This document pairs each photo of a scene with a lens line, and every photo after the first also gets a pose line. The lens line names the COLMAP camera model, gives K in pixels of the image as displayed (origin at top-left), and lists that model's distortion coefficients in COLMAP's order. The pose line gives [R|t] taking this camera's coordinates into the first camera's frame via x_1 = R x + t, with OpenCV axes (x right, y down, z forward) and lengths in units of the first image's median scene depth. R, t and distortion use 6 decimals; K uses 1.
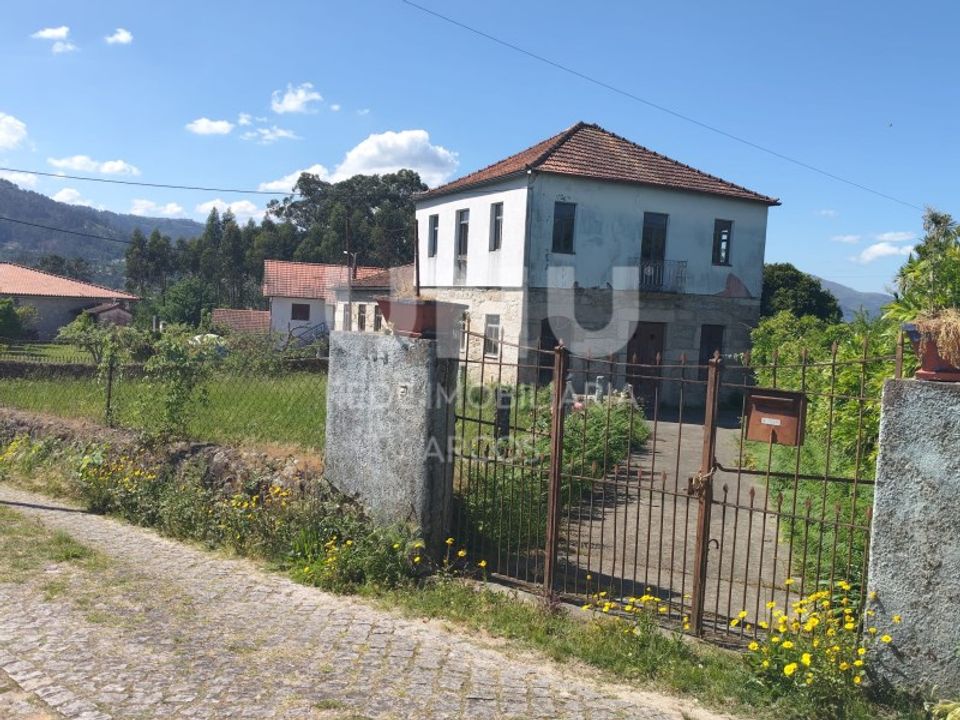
lens RADIAL K [[846.1, 0, 480.1], [0, 846.1, 381.5], [0, 0, 1]] dist [0.060801, -0.004551]
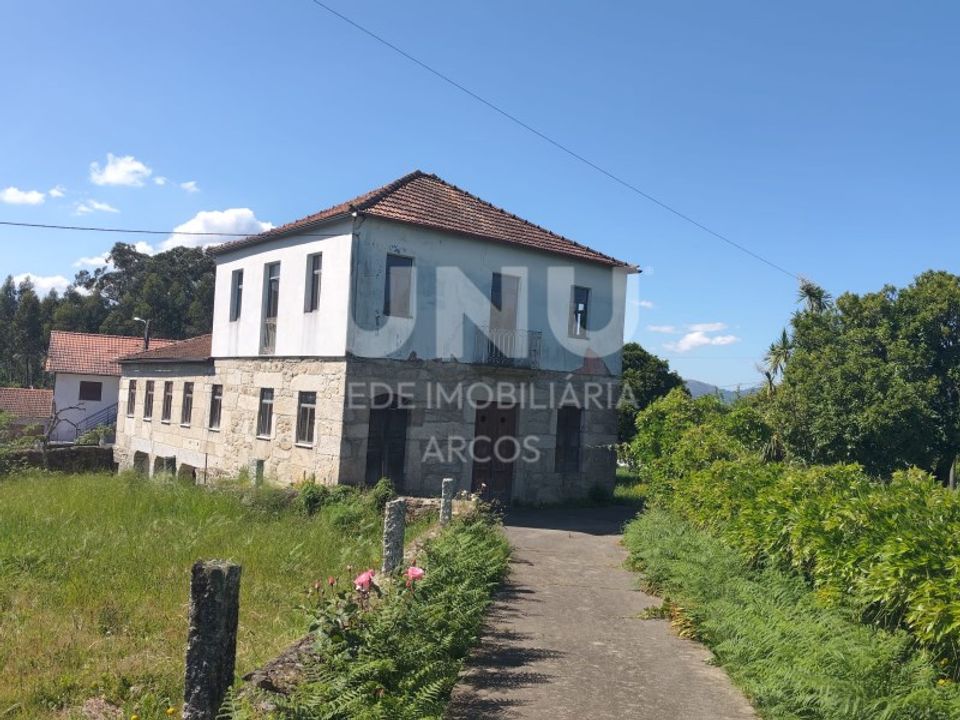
lens RADIAL K [[846.1, 0, 480.1], [0, 846.1, 381.5], [0, 0, 1]] dist [0.060801, -0.004551]
pose [[0.981648, 0.009802, 0.190450, 0.018649], [0.008778, 0.995297, -0.096472, -0.009343], [-0.190500, 0.096373, 0.976945, 0.168474]]
